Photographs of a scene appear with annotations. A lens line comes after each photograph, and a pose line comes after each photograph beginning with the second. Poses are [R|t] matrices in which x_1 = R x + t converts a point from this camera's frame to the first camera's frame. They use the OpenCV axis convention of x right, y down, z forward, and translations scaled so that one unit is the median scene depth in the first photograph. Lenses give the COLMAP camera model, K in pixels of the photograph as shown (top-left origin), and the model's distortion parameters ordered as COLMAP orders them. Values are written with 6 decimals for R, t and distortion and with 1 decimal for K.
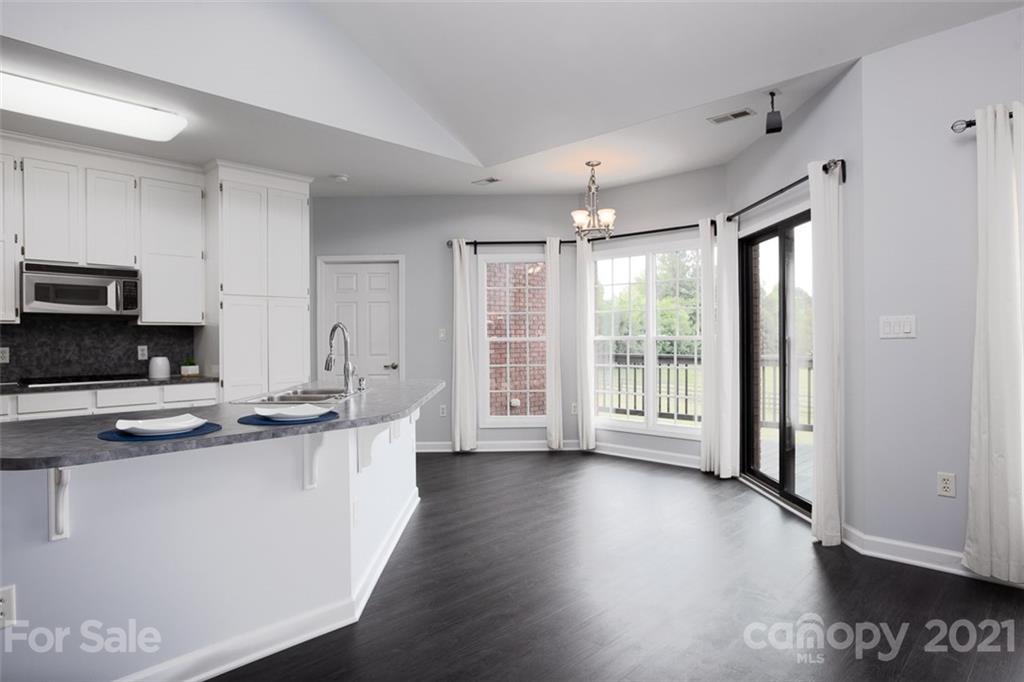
lens RADIAL K [[607.0, 0, 509.4], [0, 607.0, 340.5], [0, 0, 1]] dist [0.002780, 0.006320]
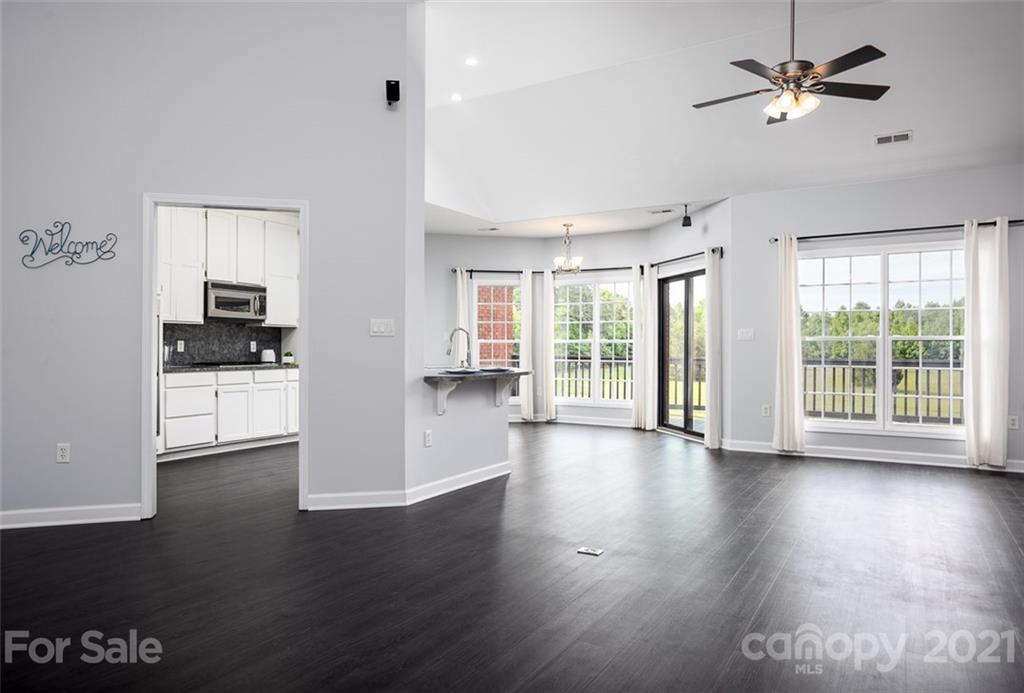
lens RADIAL K [[672.4, 0, 512.8], [0, 672.4, 347.3], [0, 0, 1]] dist [0.003632, 0.002419]
pose [[0.972715, 0.010661, 0.231756, -0.391908], [-0.009616, 0.999938, -0.005641, 0.024796], [-0.231802, 0.003259, 0.972758, -0.614206]]
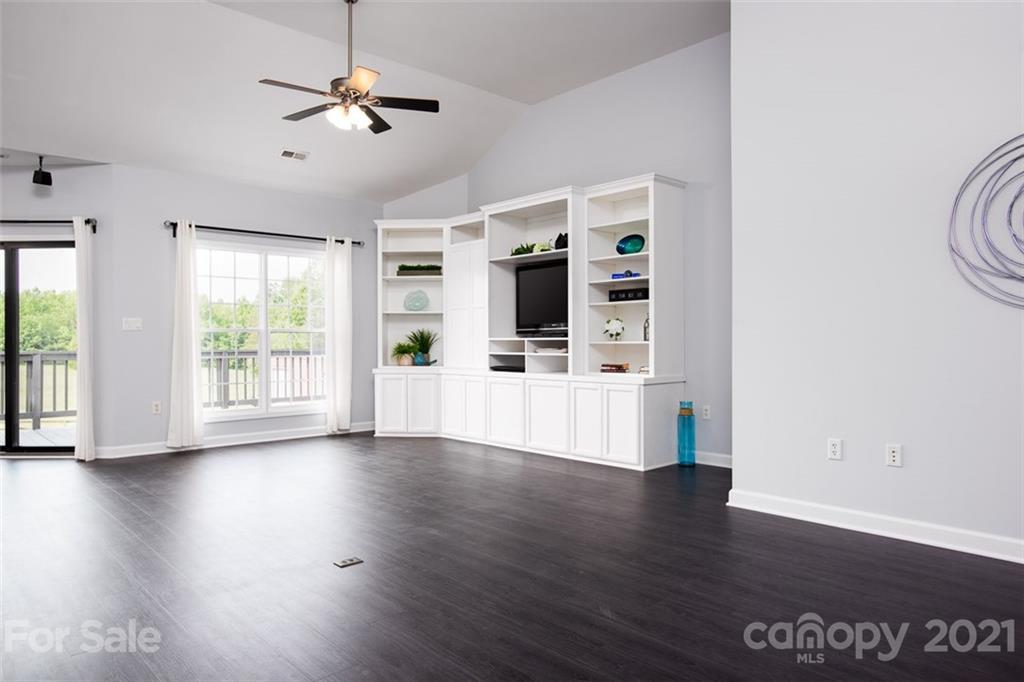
lens RADIAL K [[672.2, 0, 503.9], [0, 672.2, 343.4], [0, 0, 1]] dist [0.002109, 0.008800]
pose [[0.072053, 0.002304, 0.997398, -0.781855], [0.005582, 0.999981, -0.002713, 0.028625], [-0.997385, 0.005763, 0.072039, -0.139791]]
